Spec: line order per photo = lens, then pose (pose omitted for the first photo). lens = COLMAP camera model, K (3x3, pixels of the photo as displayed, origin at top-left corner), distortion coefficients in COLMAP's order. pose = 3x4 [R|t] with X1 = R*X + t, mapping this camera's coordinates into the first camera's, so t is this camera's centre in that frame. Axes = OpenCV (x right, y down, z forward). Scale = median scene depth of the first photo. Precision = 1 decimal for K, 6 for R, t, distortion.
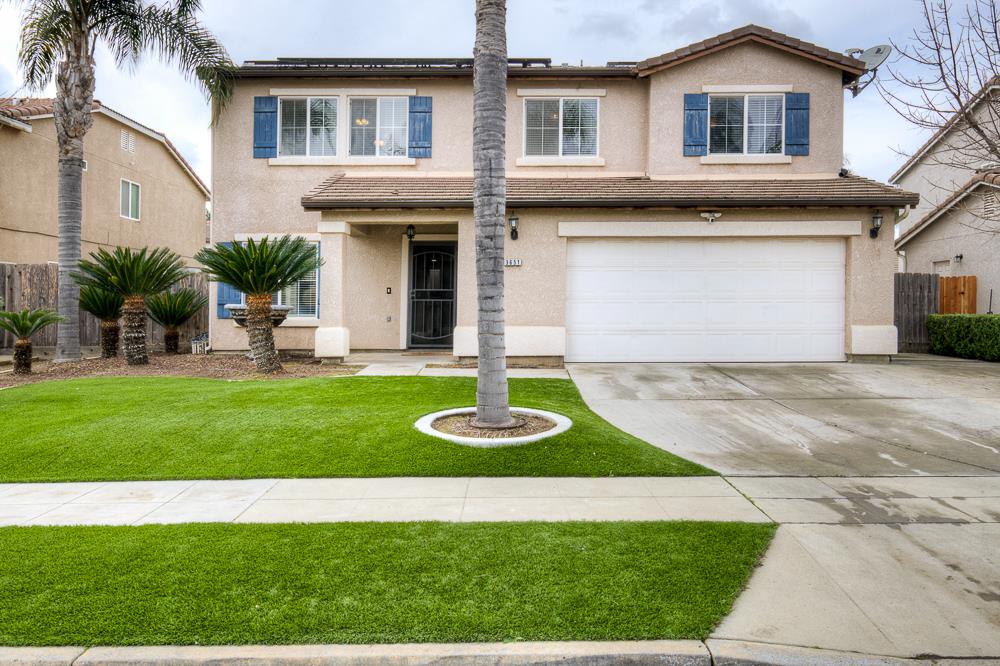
lens RADIAL K [[699.5, 0, 476.3], [0, 699.5, 307.9], [0, 0, 1]] dist [0.011128, 0.004606]
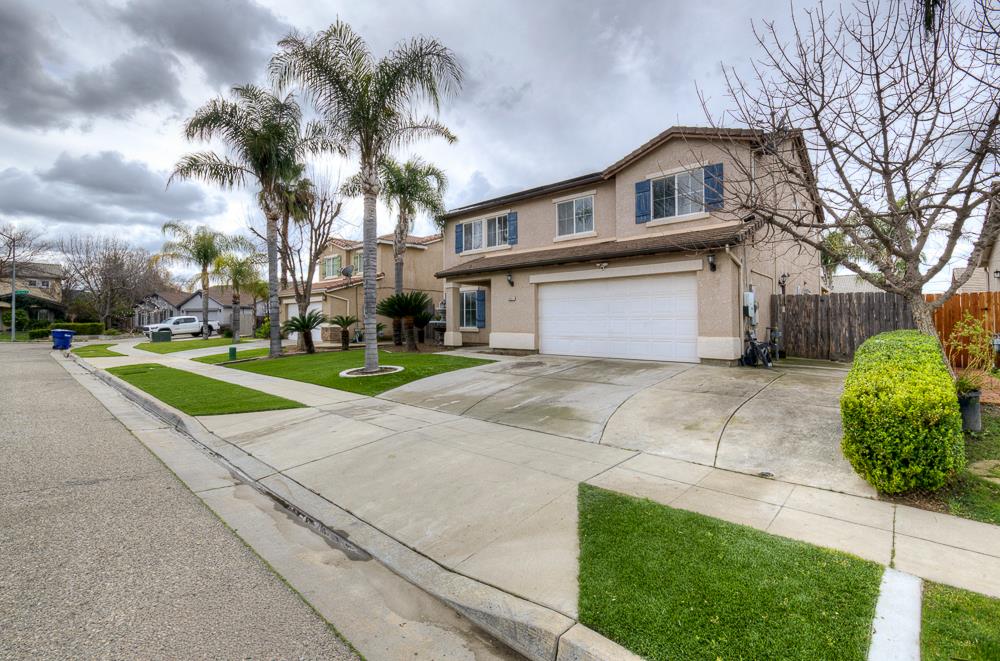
lens RADIAL K [[444.7, 0, 523.2], [0, 444.7, 316.7], [0, 0, 1]] dist [-0.001380, 0.003677]
pose [[0.741361, -0.006878, -0.671071, 0.762397], [-0.001242, 0.999932, -0.011620, -0.002708], [0.671105, 0.009448, 0.741302, 0.120709]]
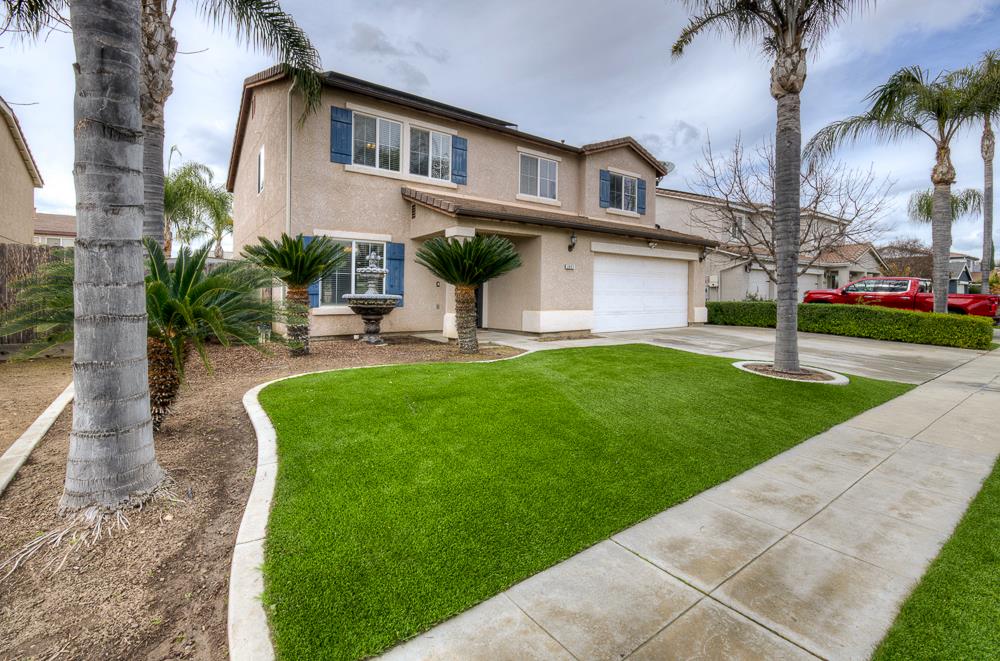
lens RADIAL K [[444.7, 0, 504.2], [0, 444.7, 299.6], [0, 0, 1]] dist [-0.001380, 0.003677]
pose [[0.811568, -0.001244, 0.584257, -0.504662], [-0.001279, 0.999992, 0.003906, -0.000316], [-0.584256, -0.003917, 0.811560, 0.274975]]
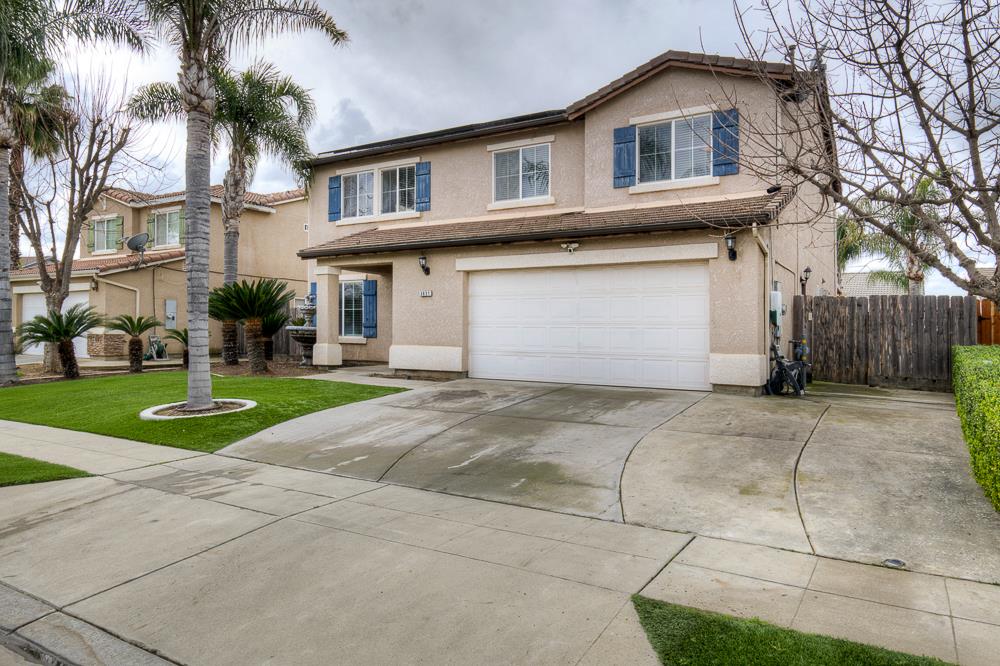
lens RADIAL K [[635.7, 0, 534.8], [0, 635.7, 327.1], [0, 0, 1]] dist [0.012267, -0.002559]
pose [[0.860471, 0.008157, -0.509434, 0.681204], [-0.012516, 0.999909, -0.005130, -0.002636], [0.509346, 0.010791, 0.860494, 0.123265]]
